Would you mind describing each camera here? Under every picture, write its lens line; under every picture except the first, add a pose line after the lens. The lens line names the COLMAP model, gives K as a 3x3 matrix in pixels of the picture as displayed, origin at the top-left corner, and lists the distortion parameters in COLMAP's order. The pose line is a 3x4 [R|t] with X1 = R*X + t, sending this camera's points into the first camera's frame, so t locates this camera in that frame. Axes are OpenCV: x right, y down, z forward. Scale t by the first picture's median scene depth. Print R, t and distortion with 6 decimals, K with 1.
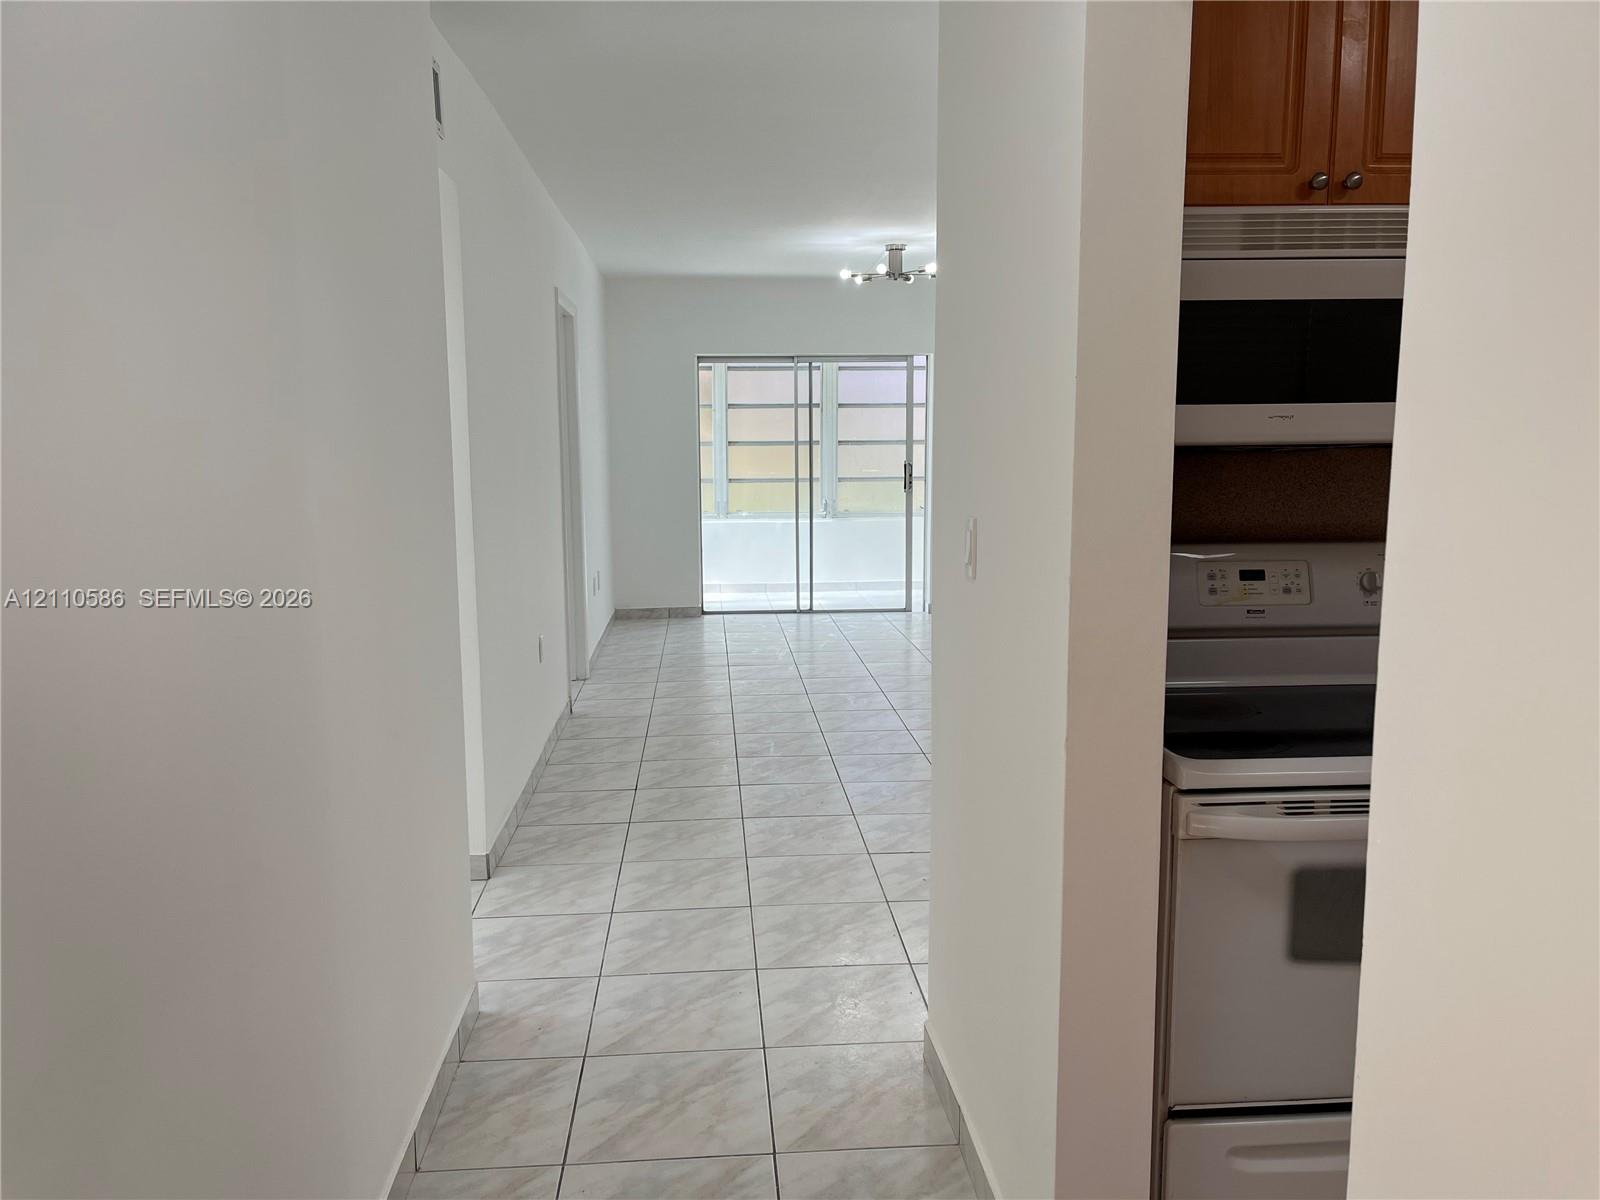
lens RADIAL K [[1204.3, 0, 802.2], [0, 1204.3, 598.0], [0, 0, 1]] dist [0.084159, -0.103461]
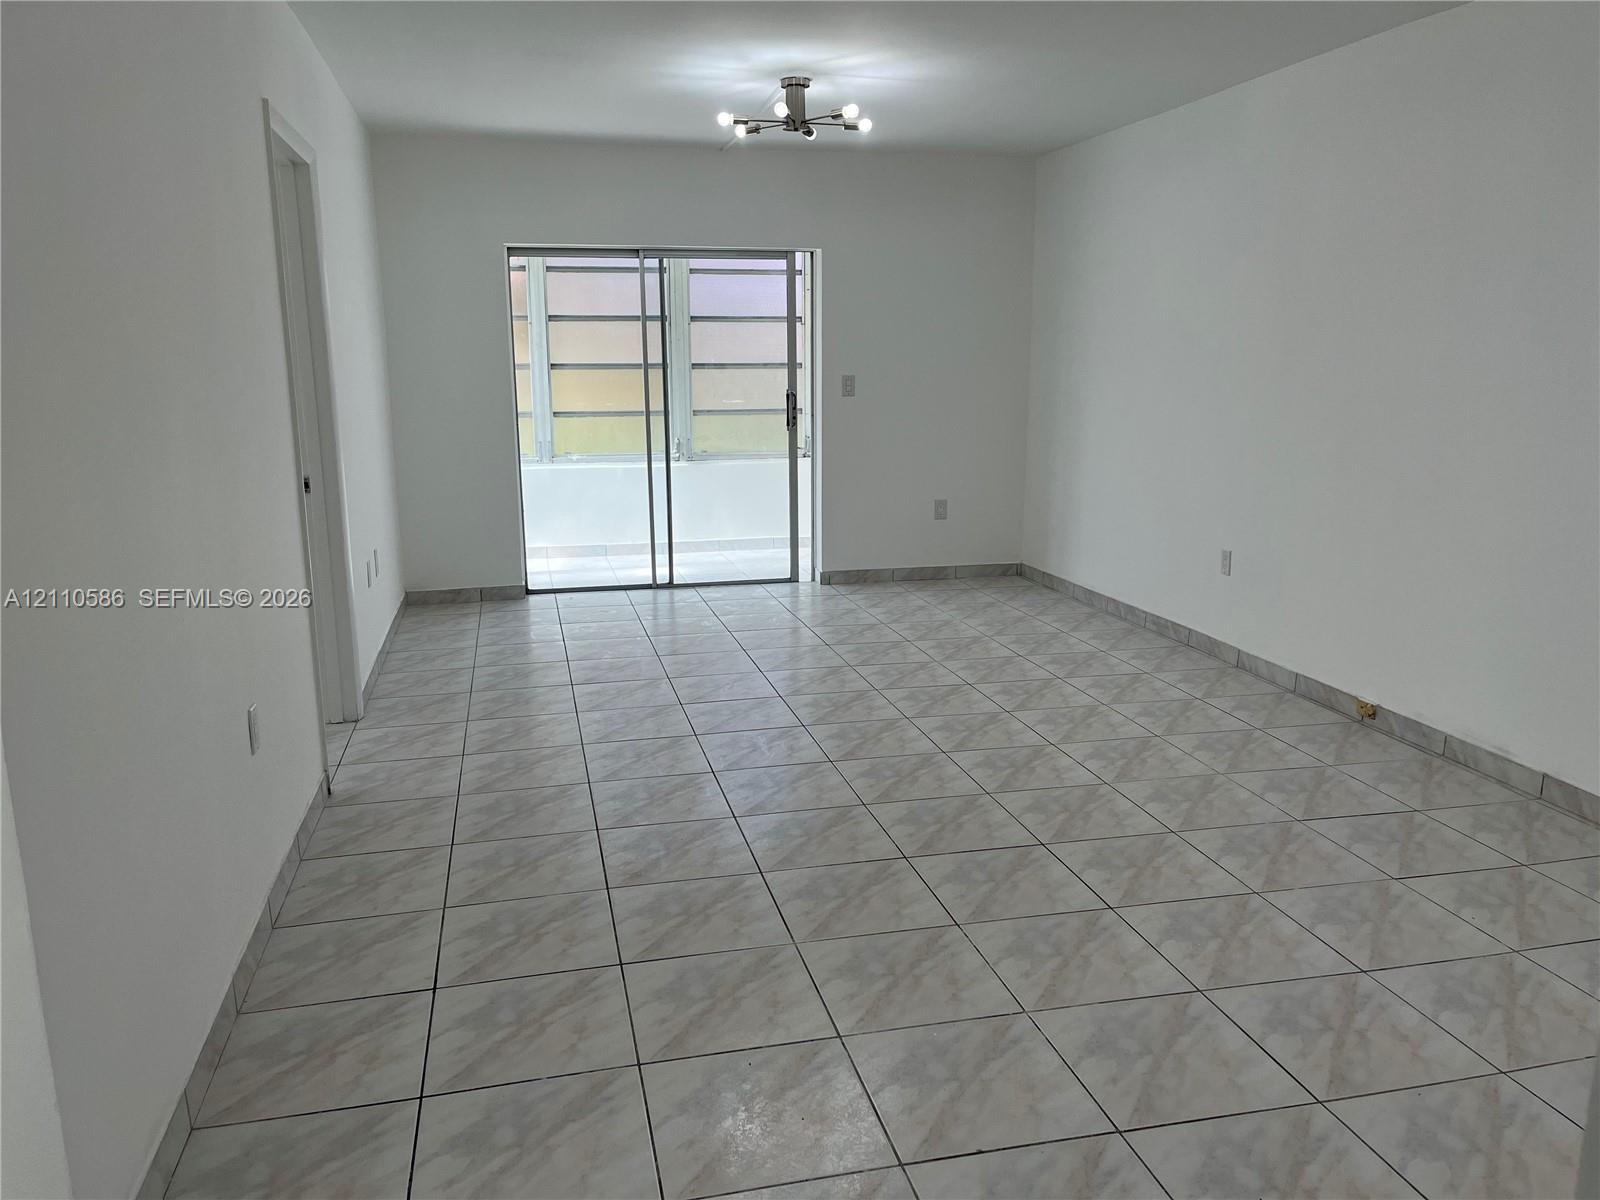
lens RADIAL K [[1204.3, 0, 802.2], [0, 1204.3, 598.0], [0, 0, 1]] dist [0.084159, -0.103461]
pose [[0.988476, -0.030017, 0.148372, -0.024646], [0.020880, 0.997810, 0.062760, -0.028208], [-0.149931, -0.058939, 0.986938, 0.221934]]
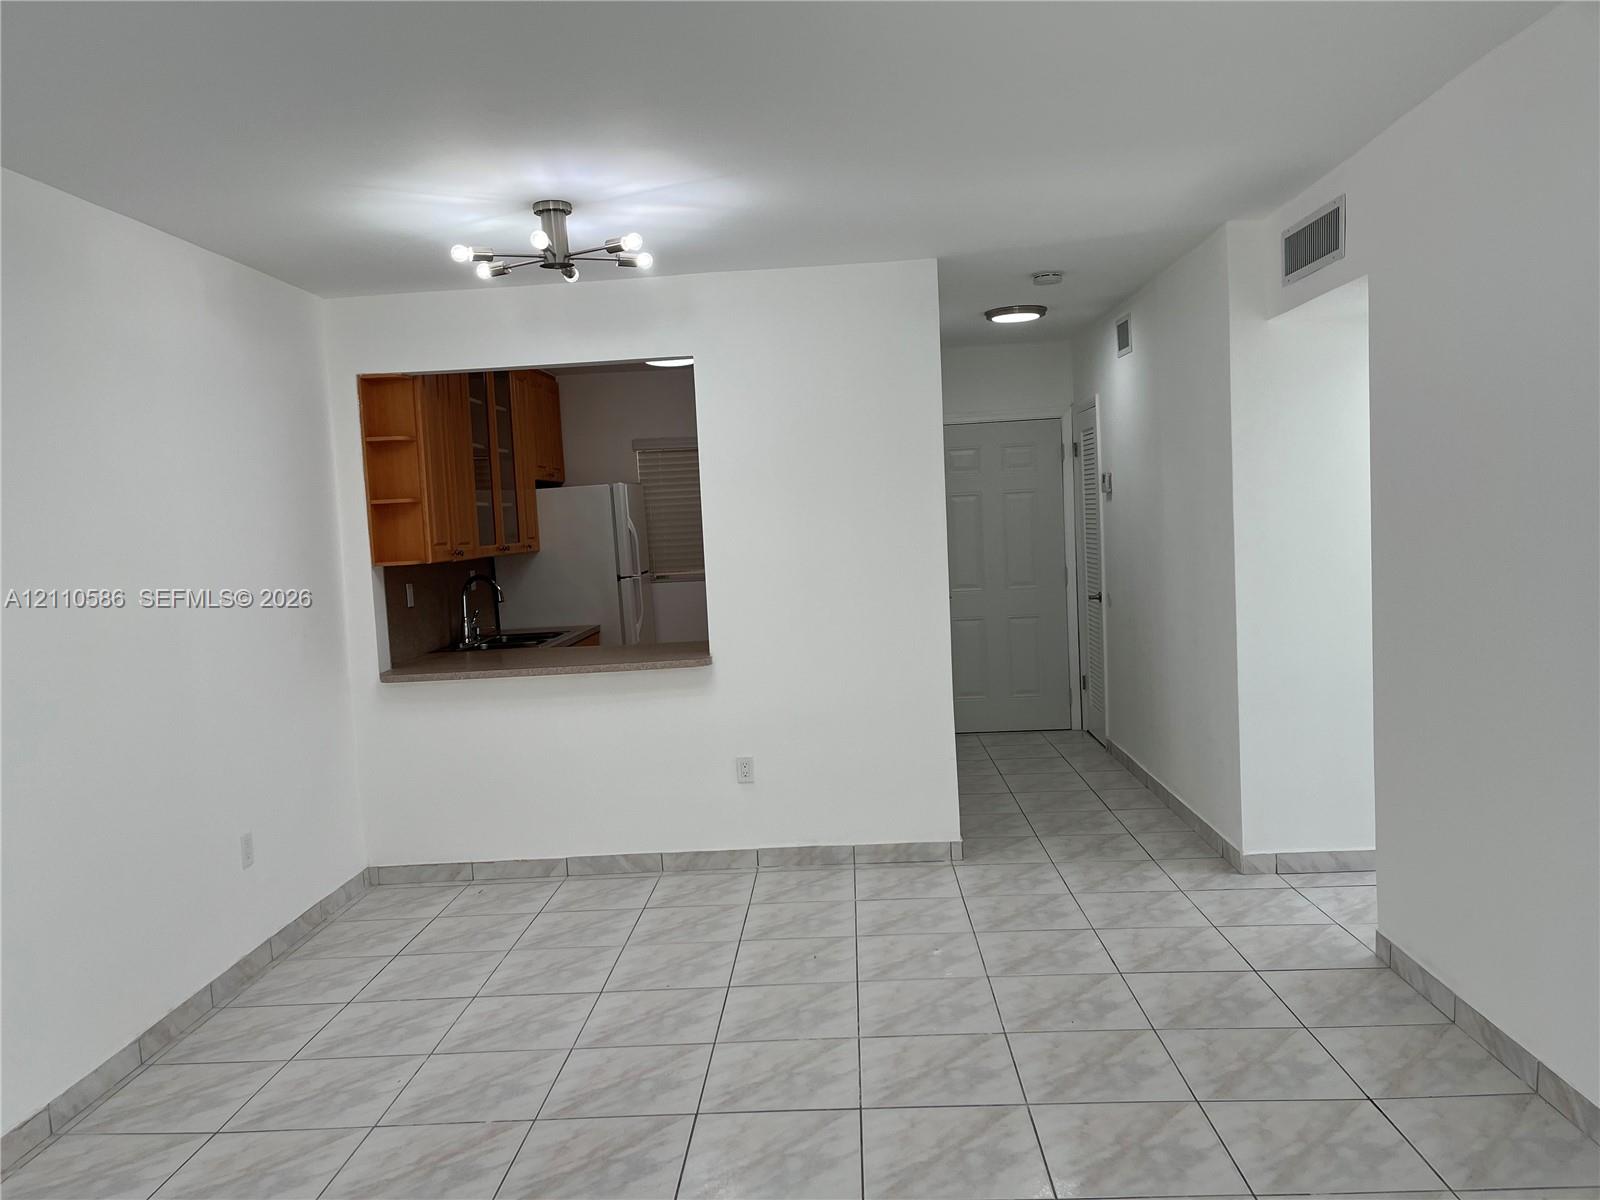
lens RADIAL K [[1205.4, 0, 784.8], [0, 1205.4, 596.5], [0, 0, 1]] dist [0.083338, -0.104545]
pose [[-0.989659, 0.046986, 0.135529, 0.029630], [0.073523, 0.977438, 0.198015, -0.119306], [-0.123167, 0.205932, -0.970784, 0.808215]]
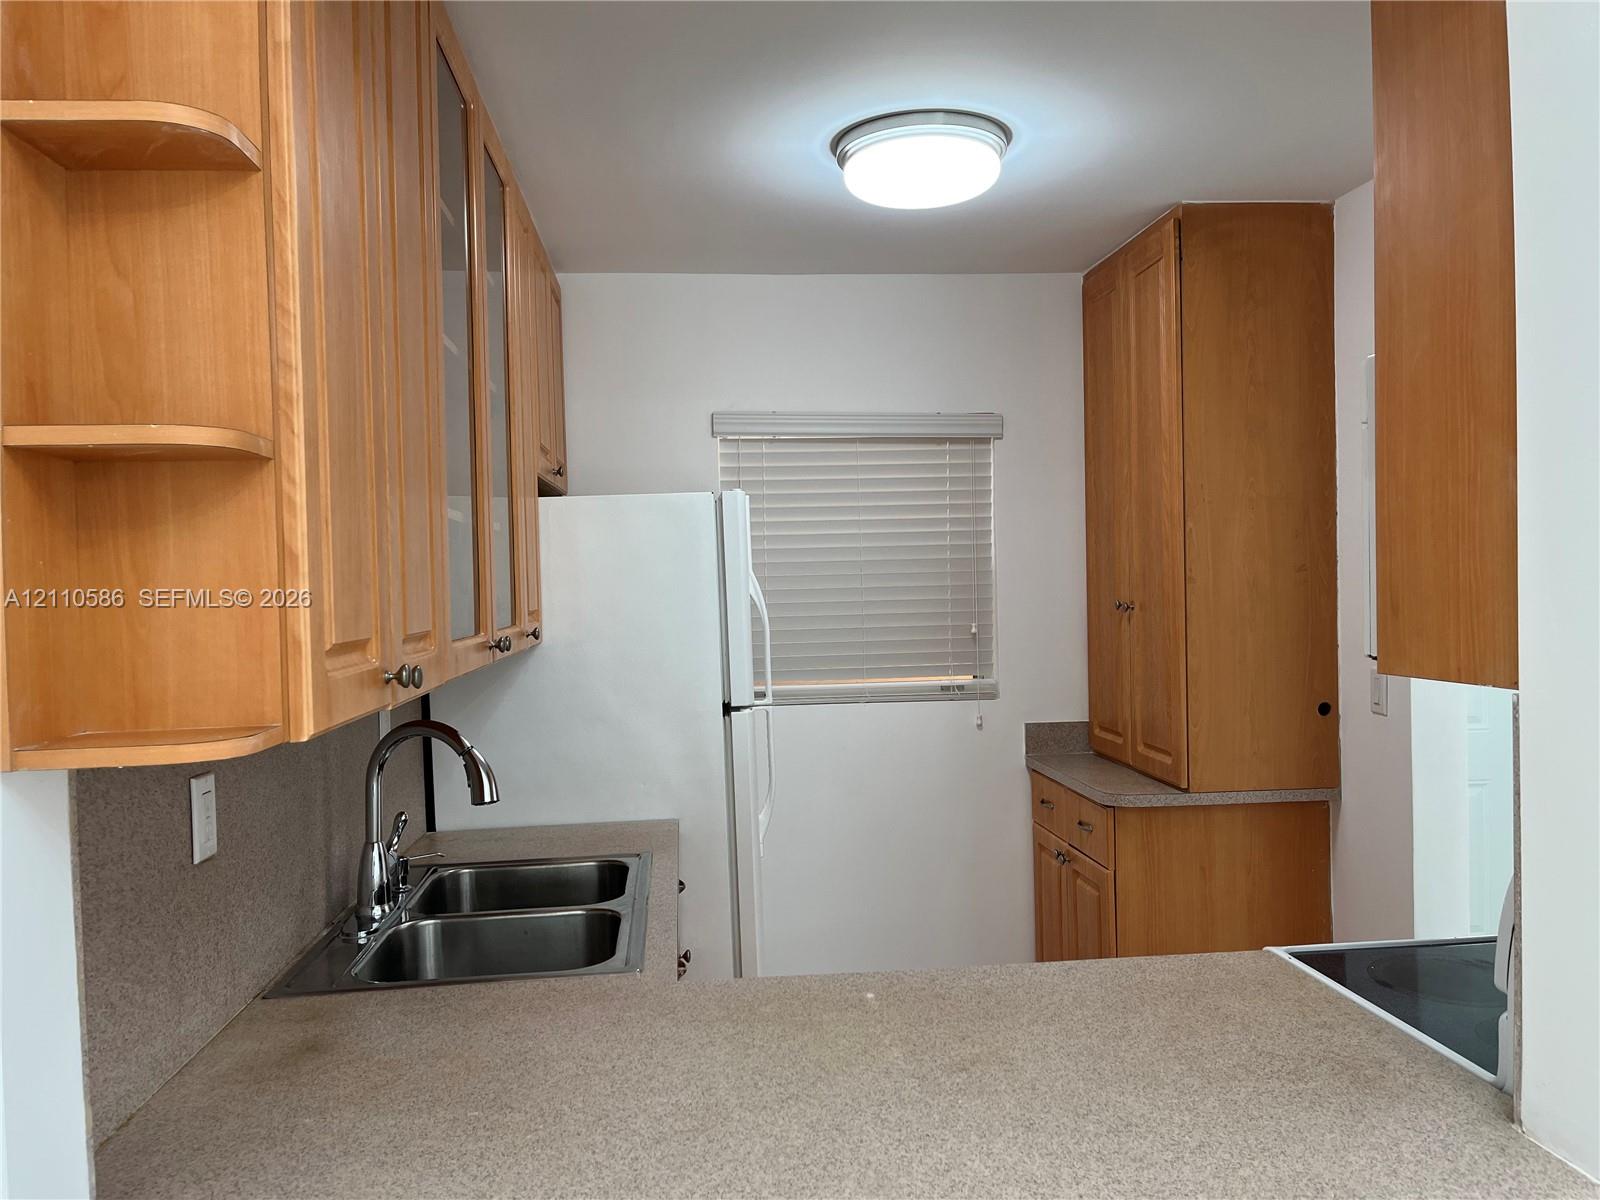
lens RADIAL K [[1204.3, 0, 802.2], [0, 1204.3, 598.0], [0, 0, 1]] dist [0.084159, -0.103461]
pose [[-0.999408, 0.031241, -0.014431, 0.218554], [0.028706, 0.988105, 0.151080, -0.066653], [0.018979, 0.150576, -0.988416, 0.400997]]
